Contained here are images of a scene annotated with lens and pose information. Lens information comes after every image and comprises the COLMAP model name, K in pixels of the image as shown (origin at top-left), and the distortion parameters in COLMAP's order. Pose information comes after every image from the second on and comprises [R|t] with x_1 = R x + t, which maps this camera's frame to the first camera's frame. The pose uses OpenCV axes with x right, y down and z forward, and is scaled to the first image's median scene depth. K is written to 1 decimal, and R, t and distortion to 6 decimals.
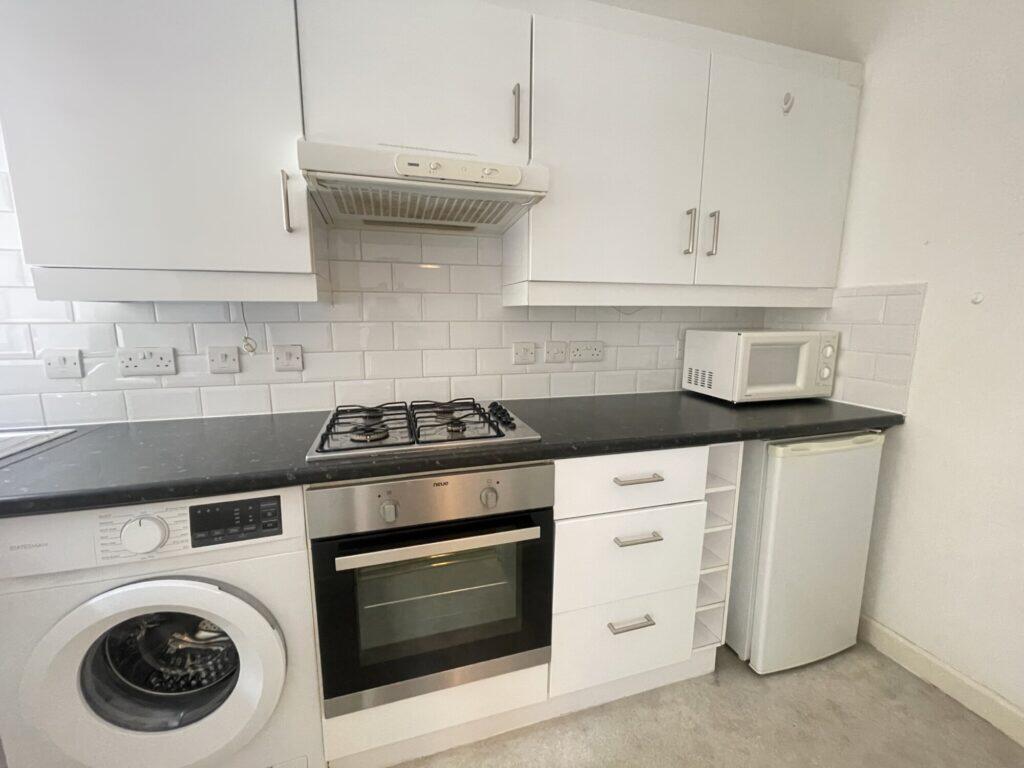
lens RADIAL K [[418.7, 0, 504.6], [0, 418.7, 383.1], [0, 0, 1]] dist [-0.006241, 0.000306]
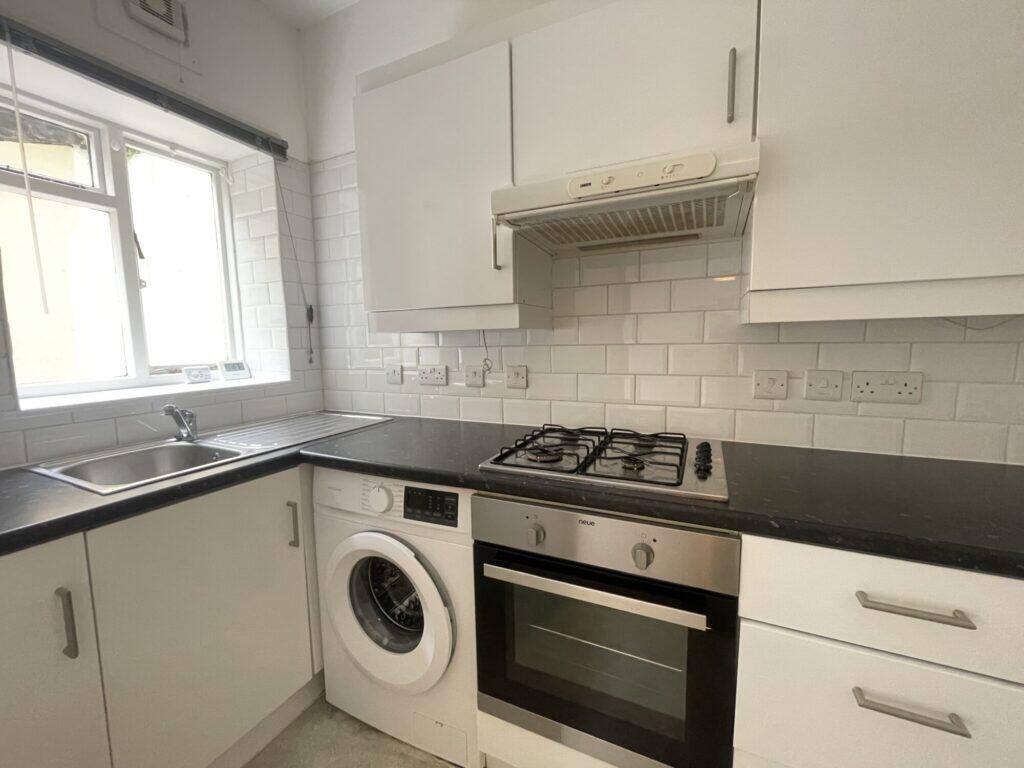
lens RADIAL K [[418.7, 0, 507.8], [0, 418.7, 382.7], [0, 0, 1]] dist [-0.006241, 0.000306]
pose [[0.740975, 0.054056, -0.669353, 0.289074], [-0.086274, 0.996158, -0.015057, -0.031590], [0.665968, 0.068904, 0.742792, 0.169768]]
